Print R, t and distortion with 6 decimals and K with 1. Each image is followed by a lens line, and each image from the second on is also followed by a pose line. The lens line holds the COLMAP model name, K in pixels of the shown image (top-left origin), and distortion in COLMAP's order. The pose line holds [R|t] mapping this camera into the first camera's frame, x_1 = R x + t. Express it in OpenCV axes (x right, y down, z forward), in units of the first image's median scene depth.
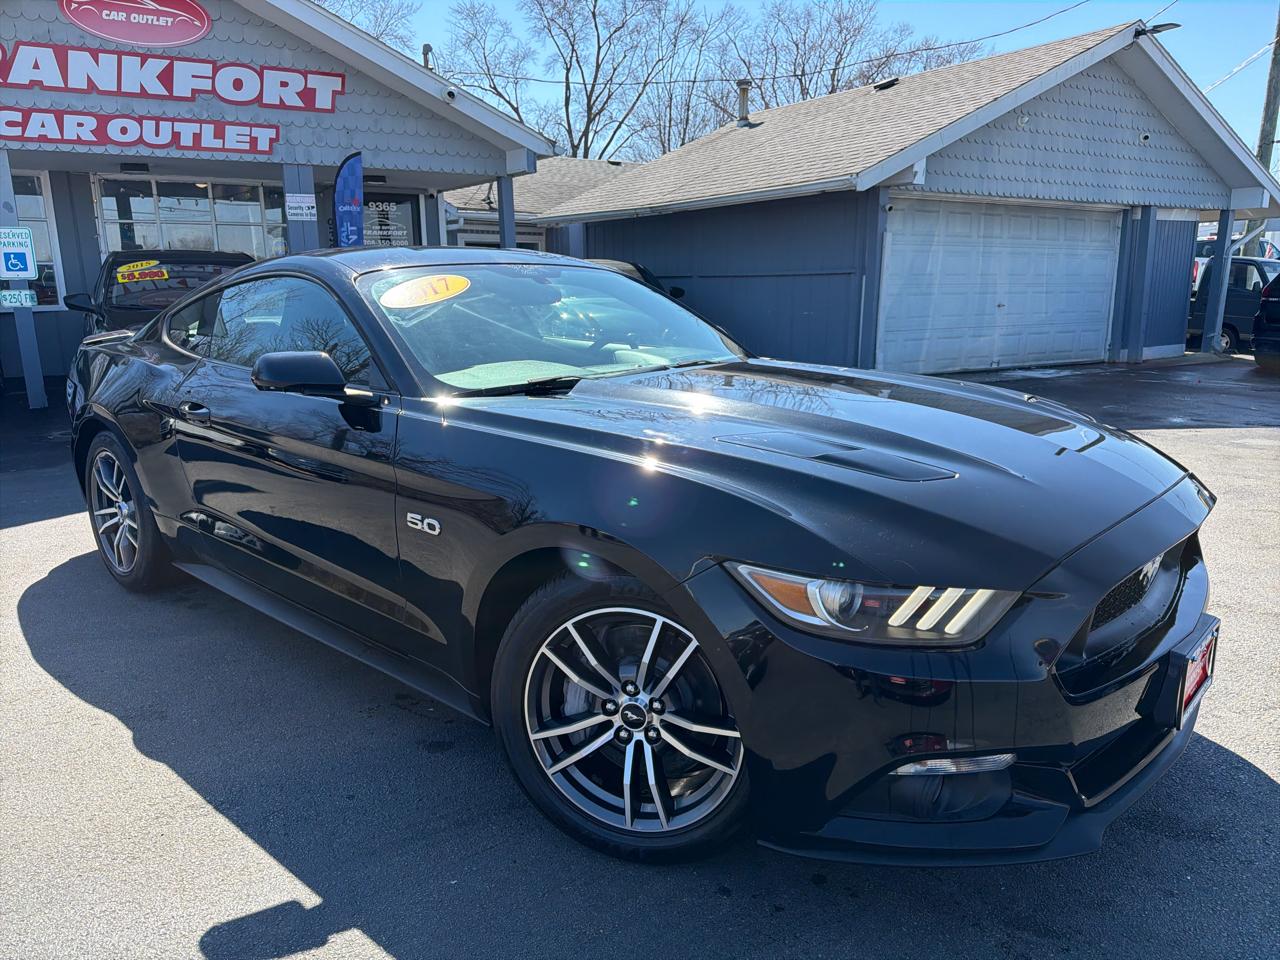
lens RADIAL K [[914.7, 0, 628.0], [0, 914.7, 490.2], [0, 0, 1]] dist [0.010446, -0.019523]
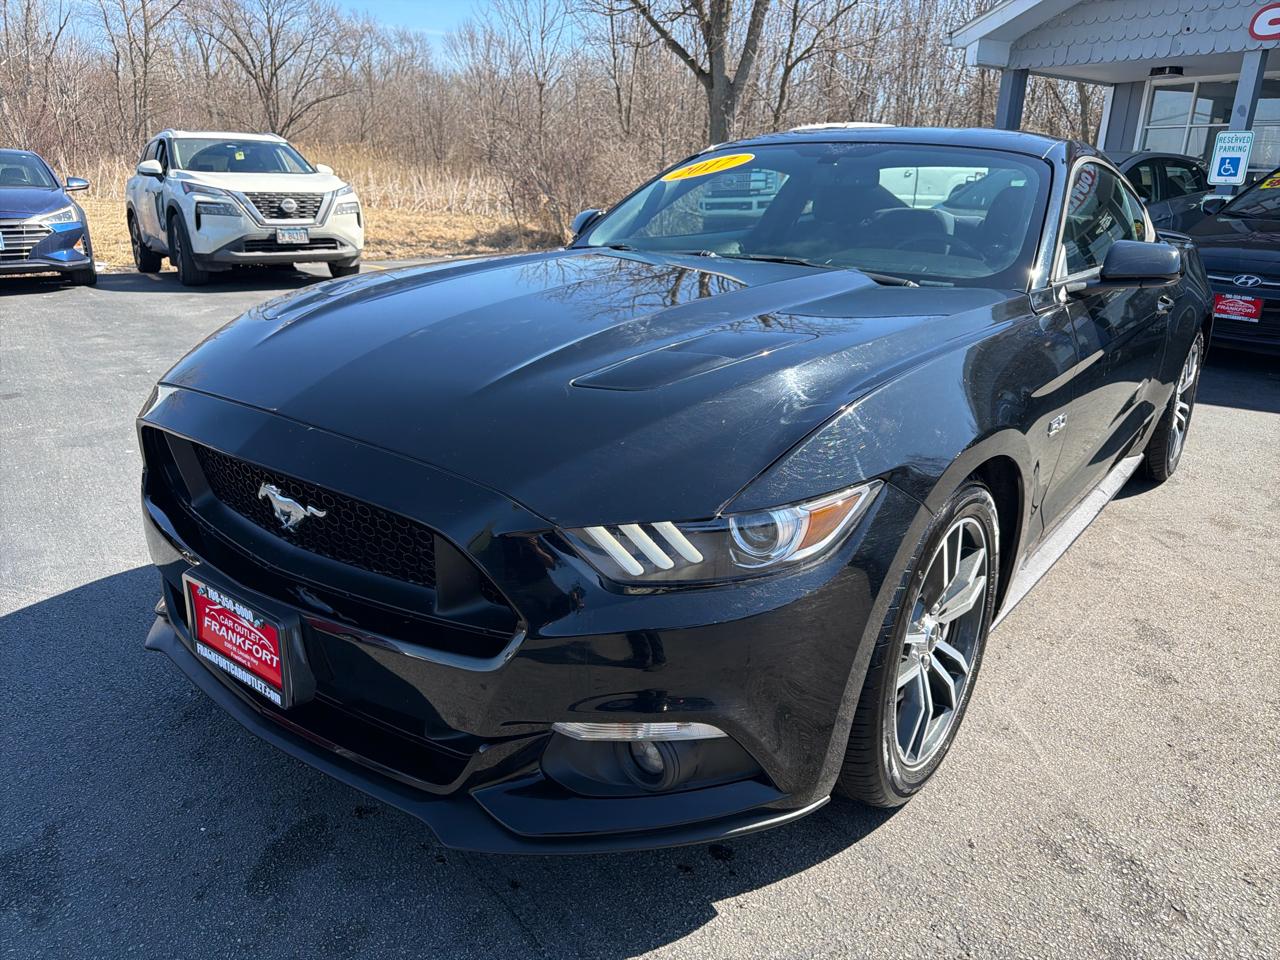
lens RADIAL K [[908.5, 0, 640.0], [0, 908.5, 480.0], [0, 0, 1]] dist [0.005119, -0.008124]
pose [[0.104760, 0.323136, -0.940536, 0.291069], [-0.253246, 0.923231, 0.288983, -0.052428], [0.961713, 0.207913, 0.178551, 0.250094]]
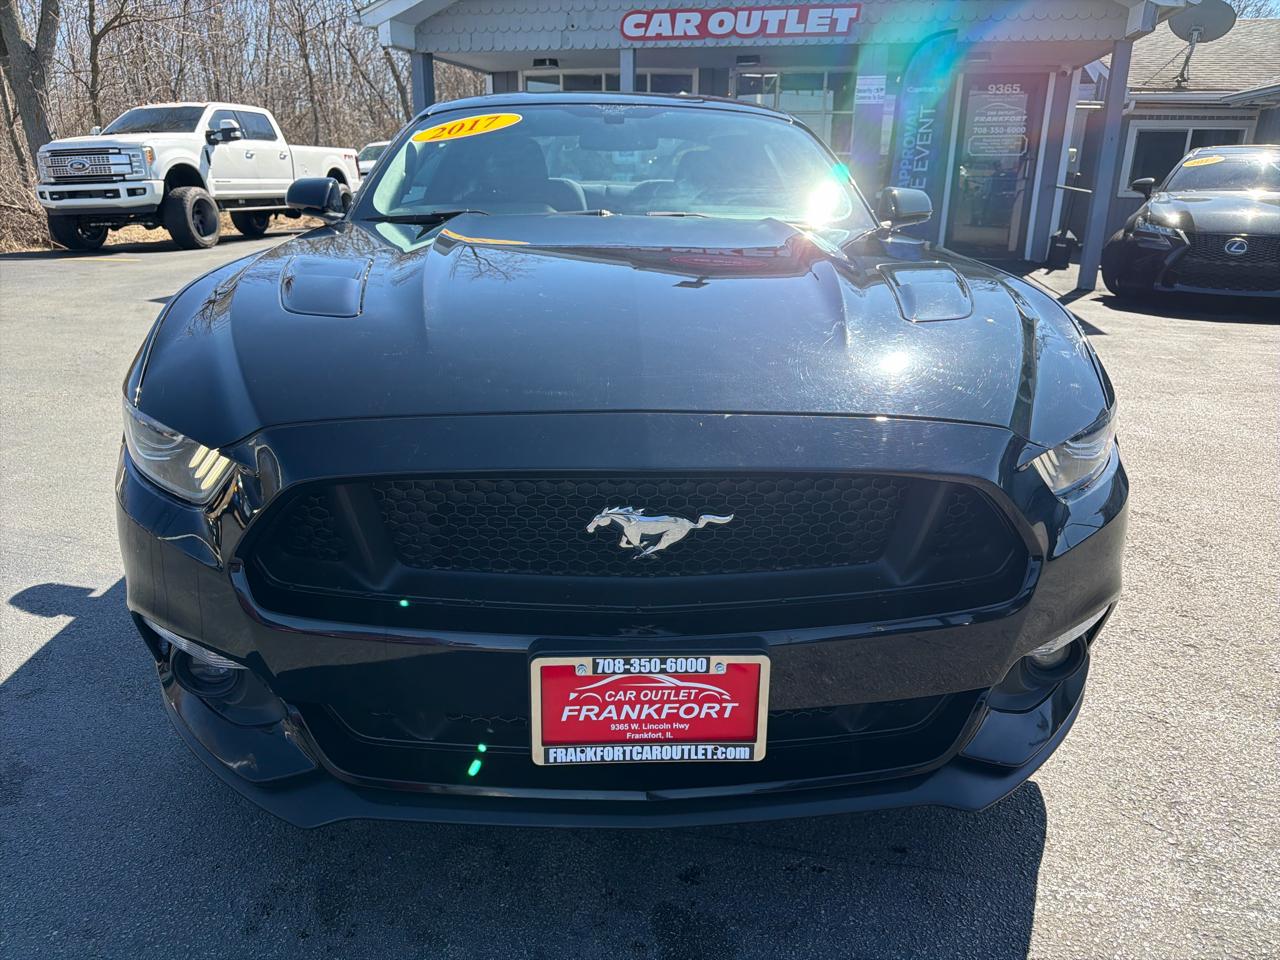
lens RADIAL K [[908.5, 0, 640.0], [0, 908.5, 480.0], [0, 0, 1]] dist [0.005119, -0.008124]
pose [[0.720831, 0.231019, -0.653478, 0.209001], [-0.173081, 0.972945, 0.153038, -0.008187], [0.671153, 0.002790, 0.741314, 0.117590]]
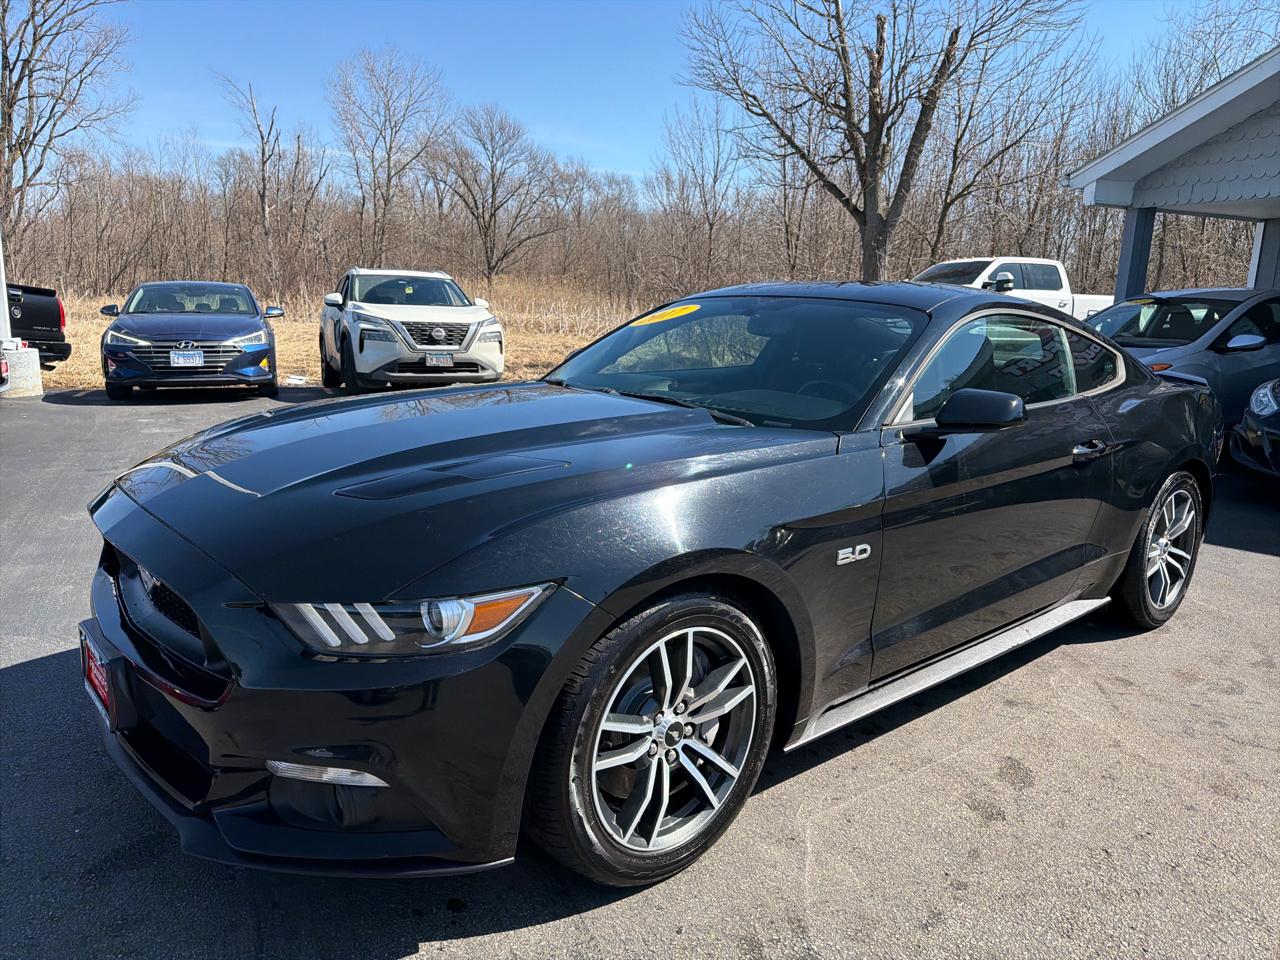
lens RADIAL K [[891.8, 0, 640.0], [0, 891.8, 480.0], [0, 0, 1]] dist [0.113800, -0.168854]
pose [[-0.095563, 0.198987, -0.975332, 0.326370], [-0.258099, 0.941354, 0.217344, -0.083835], [0.961381, 0.272502, -0.038600, 0.336301]]
